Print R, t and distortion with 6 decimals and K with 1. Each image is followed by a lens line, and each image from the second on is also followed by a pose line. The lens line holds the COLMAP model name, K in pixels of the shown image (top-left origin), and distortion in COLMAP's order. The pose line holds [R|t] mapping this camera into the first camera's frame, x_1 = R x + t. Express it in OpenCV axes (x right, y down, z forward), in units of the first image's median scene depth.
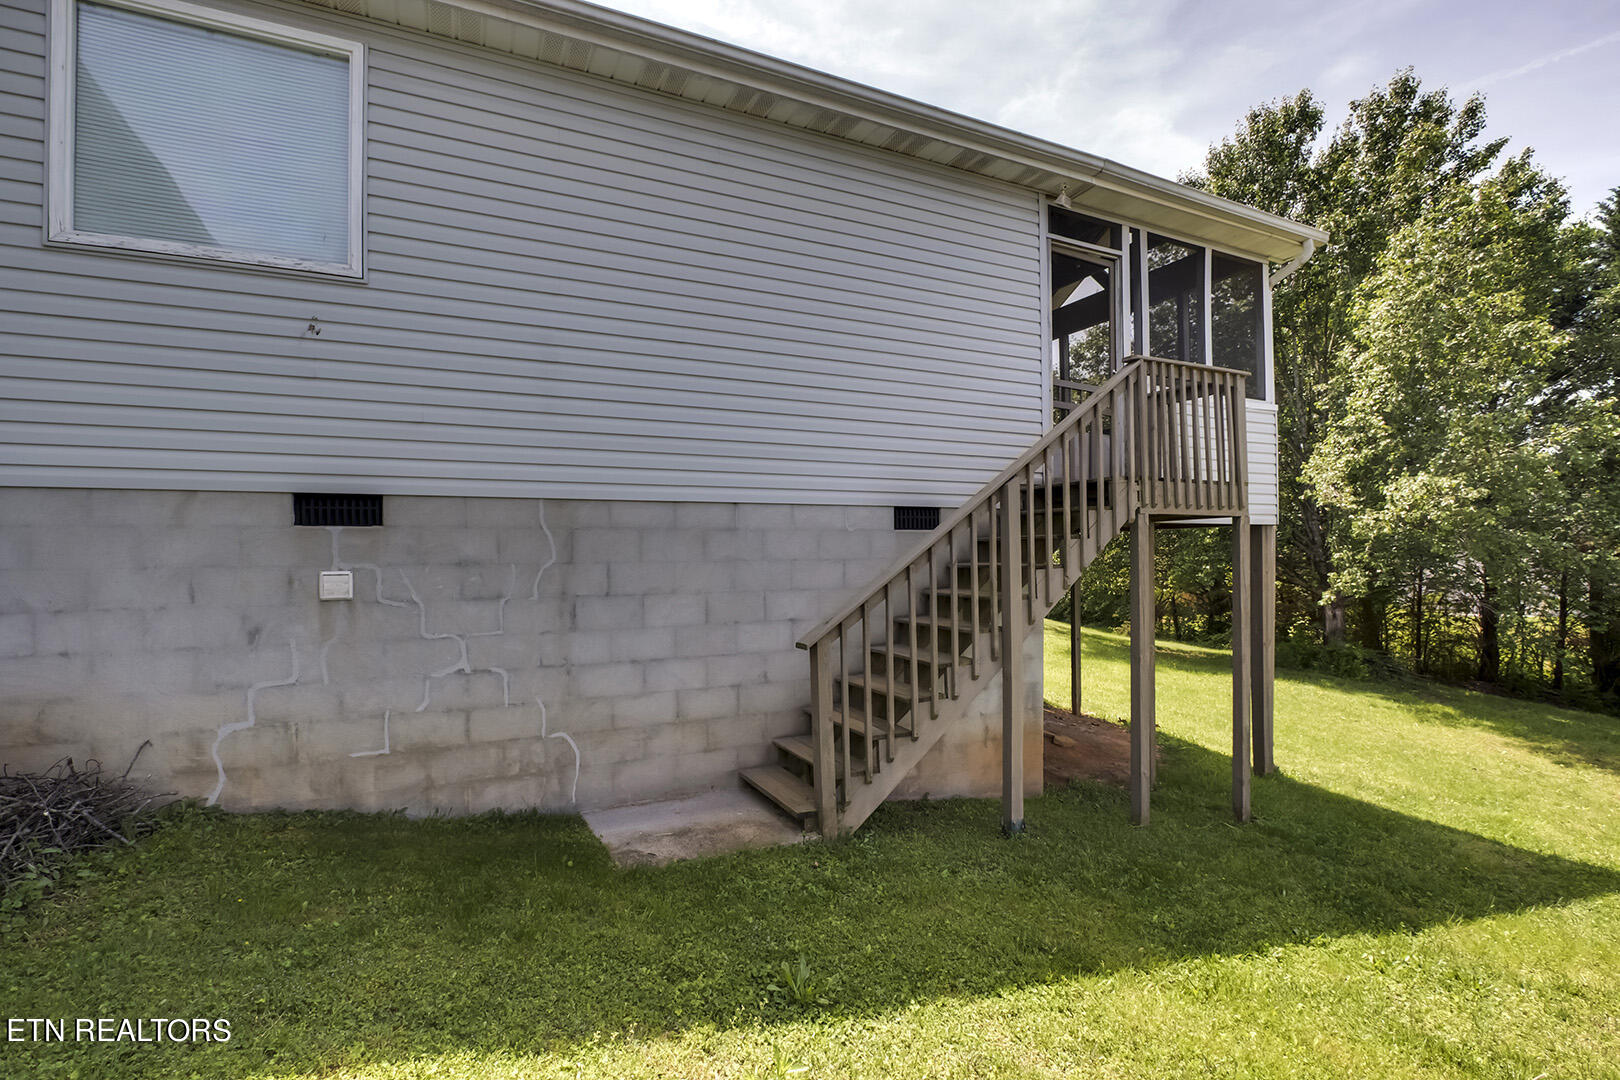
lens RADIAL K [[763.0, 0, 811.6], [0, 763.0, 543.6], [0, 0, 1]] dist [-0.005474, -0.000287]
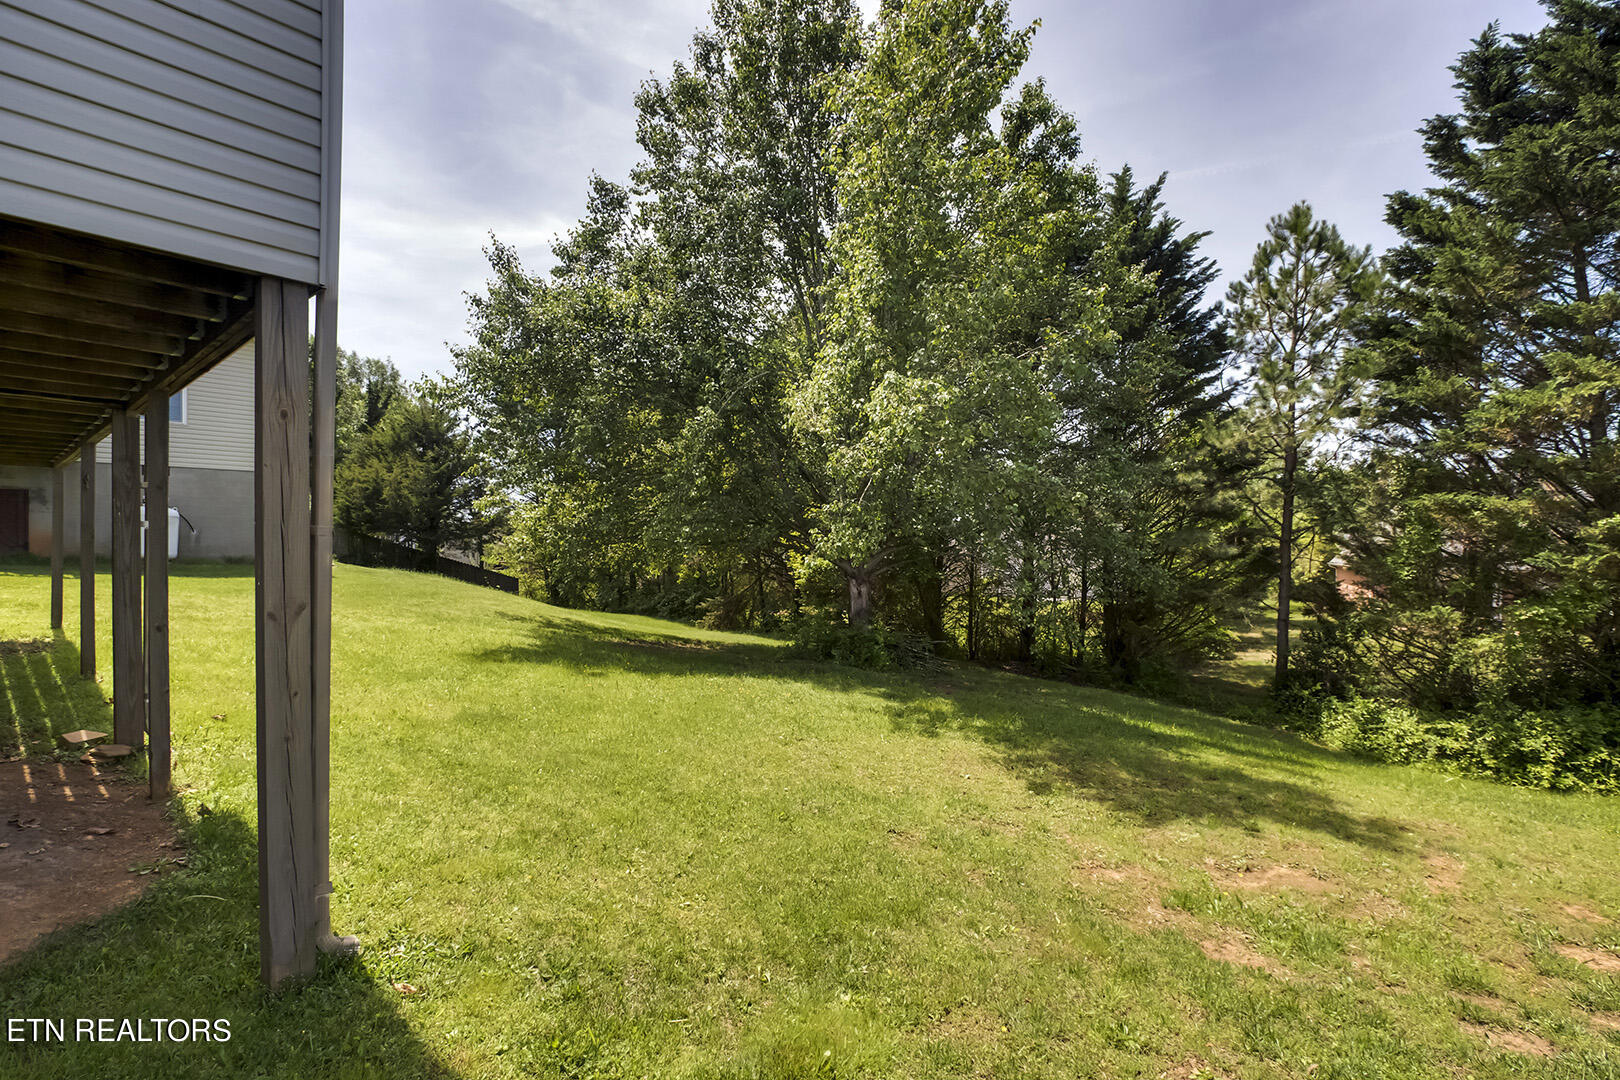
lens RADIAL K [[763.0, 0, 807.6], [0, 763.0, 540.6], [0, 0, 1]] dist [-0.005474, -0.000287]
pose [[0.917632, 0.004552, 0.397405, 0.323219], [-0.000619, 0.999950, -0.010025, 0.048675], [-0.397430, 0.008953, 0.917589, 0.278185]]
